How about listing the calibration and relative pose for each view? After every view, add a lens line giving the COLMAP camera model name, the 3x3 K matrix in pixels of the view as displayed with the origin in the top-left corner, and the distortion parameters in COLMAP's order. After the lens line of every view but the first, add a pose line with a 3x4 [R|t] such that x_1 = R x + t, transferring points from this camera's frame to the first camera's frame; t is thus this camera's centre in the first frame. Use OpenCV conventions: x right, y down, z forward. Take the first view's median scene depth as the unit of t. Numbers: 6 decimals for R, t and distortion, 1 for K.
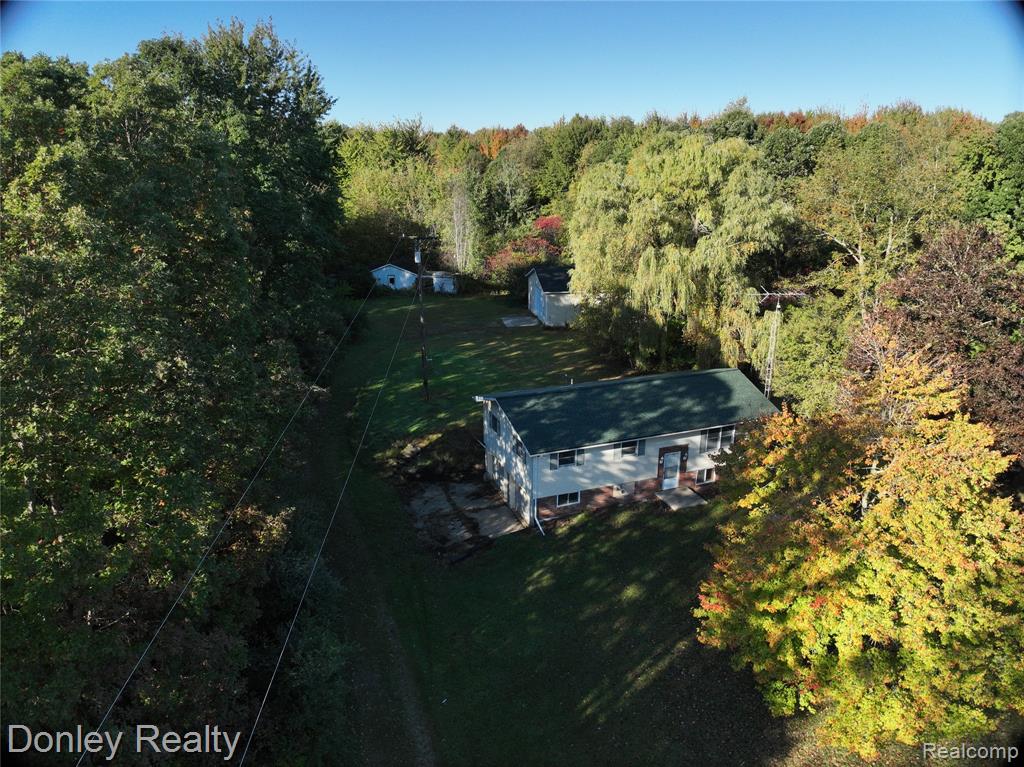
lens RADIAL K [[715.7, 0, 512.0], [0, 715.7, 383.5], [0, 0, 1]] dist [-0.114170, -0.005761]
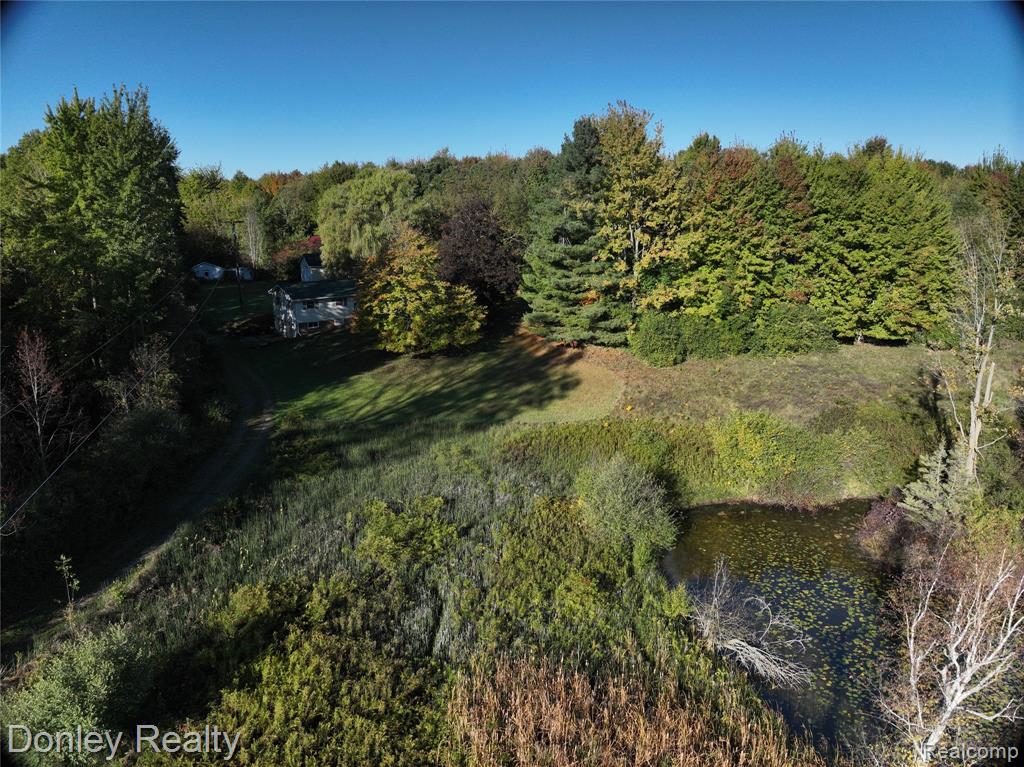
lens RADIAL K [[715.7, 0, 512.0], [0, 715.7, 383.5], [0, 0, 1]] dist [-0.114170, -0.005761]
pose [[0.958738, -0.070584, 0.275389, 0.036598], [0.088018, 0.994789, -0.051457, 0.366599], [-0.270322, 0.073573, 0.959955, -0.920255]]
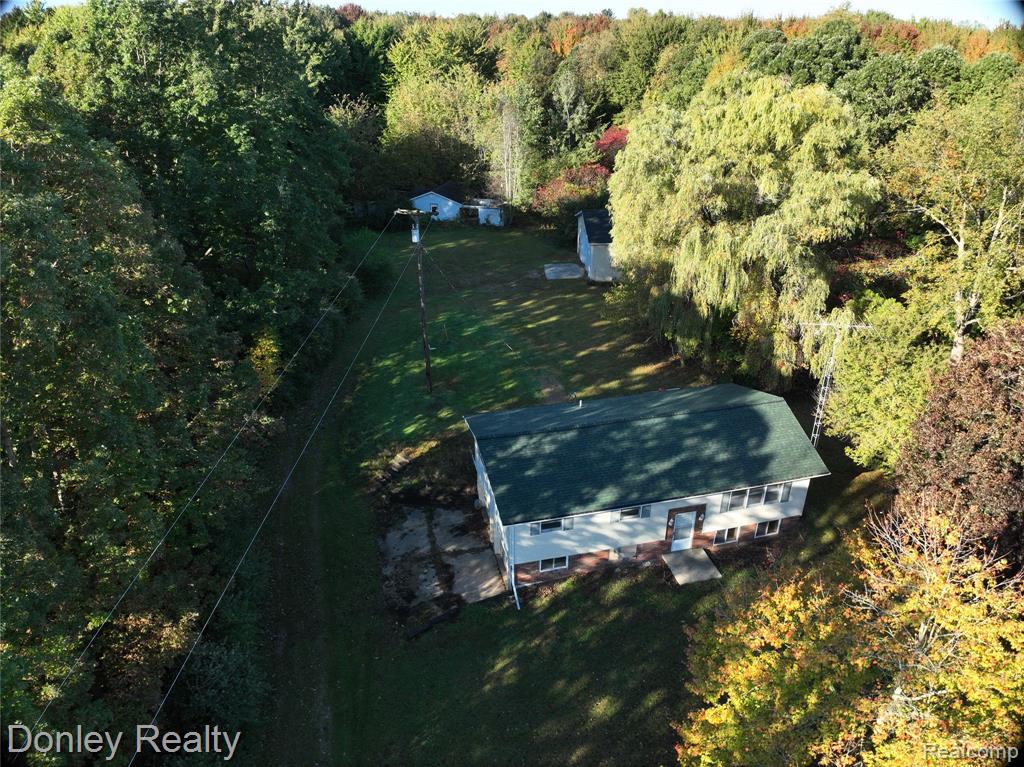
lens RADIAL K [[715.7, 0, 512.0], [0, 715.7, 383.5], [0, 0, 1]] dist [-0.114170, -0.005761]
pose [[0.992334, 0.053122, -0.111581, 0.080127], [-0.034706, 0.986355, 0.160932, -0.131821], [0.118608, -0.155826, 0.980638, 0.136694]]
